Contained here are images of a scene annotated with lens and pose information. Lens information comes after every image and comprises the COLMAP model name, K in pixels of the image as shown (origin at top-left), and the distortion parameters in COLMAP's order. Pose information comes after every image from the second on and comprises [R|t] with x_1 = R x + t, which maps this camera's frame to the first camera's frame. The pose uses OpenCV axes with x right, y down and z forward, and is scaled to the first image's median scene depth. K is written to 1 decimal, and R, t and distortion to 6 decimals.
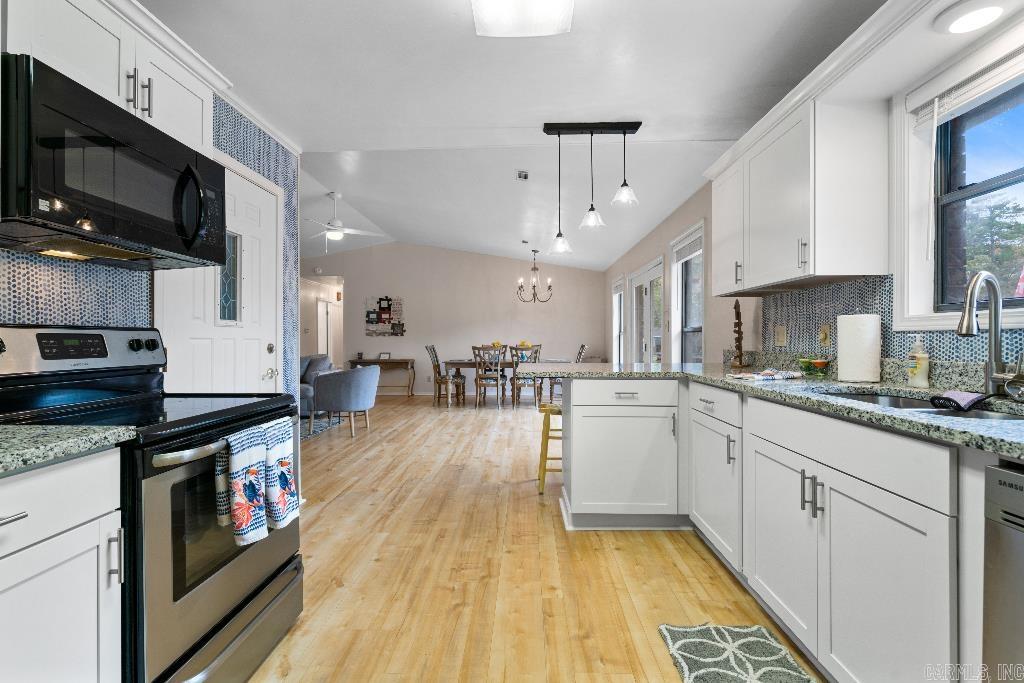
lens RADIAL K [[469.9, 0, 506.6], [0, 469.9, 338.8], [0, 0, 1]] dist [0.003440, 0.000939]
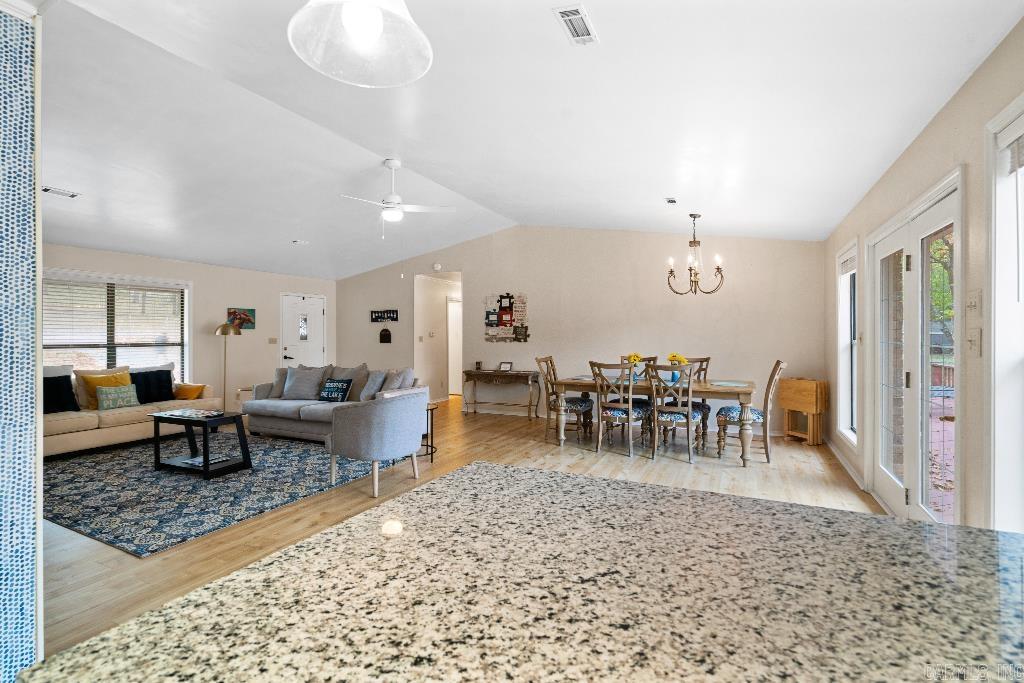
lens RADIAL K [[466.4, 0, 507.7], [0, 466.4, 336.2], [0, 0, 1]] dist [-0.000483, -0.000138]
pose [[0.910562, 0.001653, -0.413370, 0.330588], [-0.000446, 0.999995, 0.003017, -0.075846], [0.413373, -0.002562, 0.910558, 1.096386]]
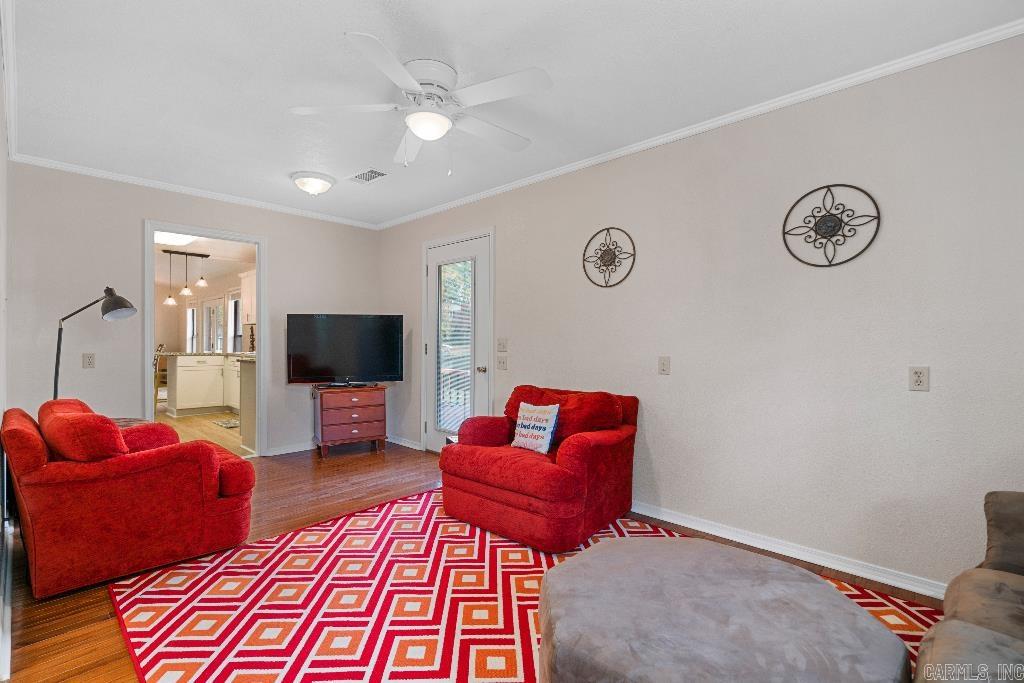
lens RADIAL K [[467.0, 0, 512.0], [0, 467.0, 341.5], [0, 0, 1]] dist [-0.001822, -0.000177]
pose [[0.658865, 0.012271, 0.752161, -0.698241], [-0.011471, 0.999915, -0.006266, 0.002449], [-0.752174, -0.004499, 0.658949, -2.493562]]
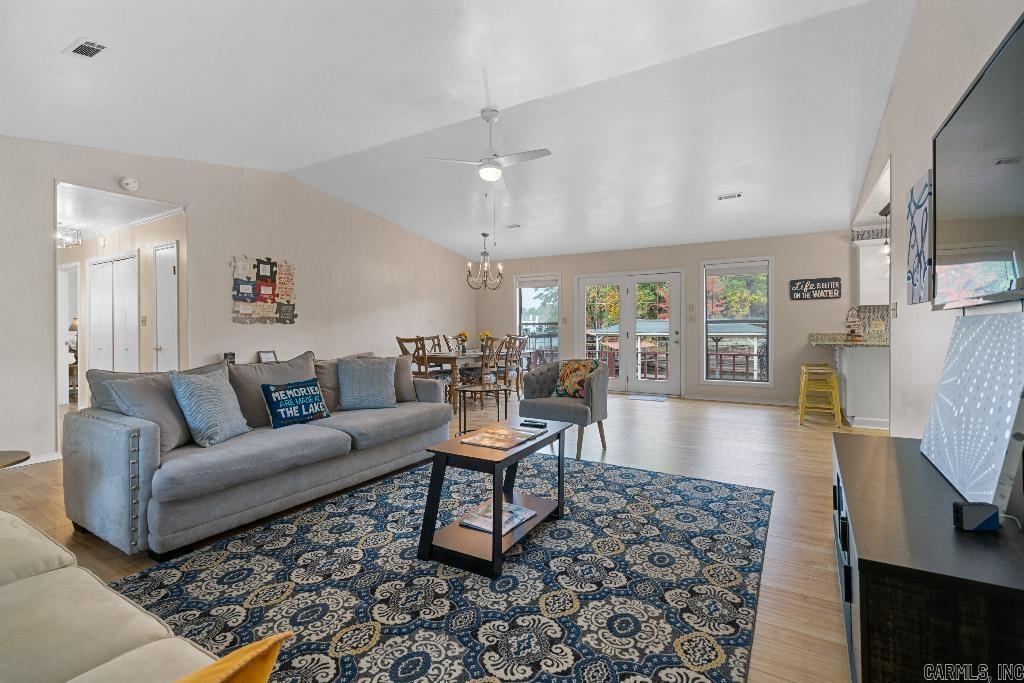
lens RADIAL K [[467.0, 0, 512.0], [0, 467.0, 341.5], [0, 0, 1]] dist [-0.001822, -0.000177]
pose [[0.479187, -0.021550, 0.877448, -2.655398], [0.000822, 0.999709, 0.024104, 0.013452], [-0.877712, -0.010830, 0.479065, 1.815531]]
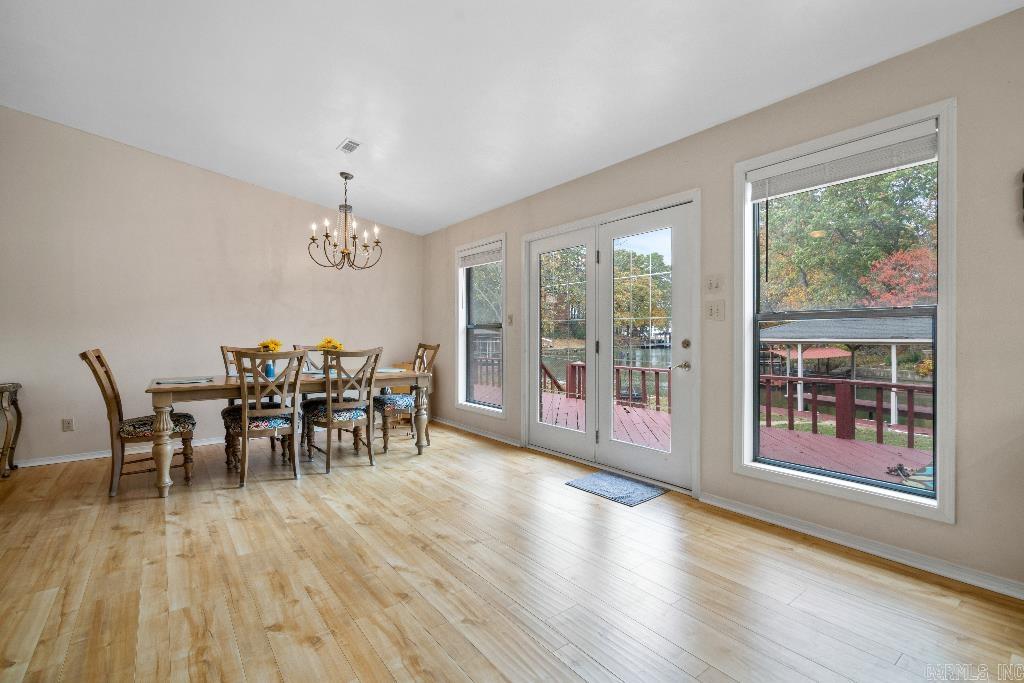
lens RADIAL K [[467.0, 0, 512.0], [0, 467.0, 341.5], [0, 0, 1]] dist [-0.001822, -0.000177]
pose [[0.767558, -0.006036, 0.640951, -0.515252], [0.000554, 0.999962, 0.008754, 0.012458], [-0.640979, -0.006365, 0.767532, 1.636933]]
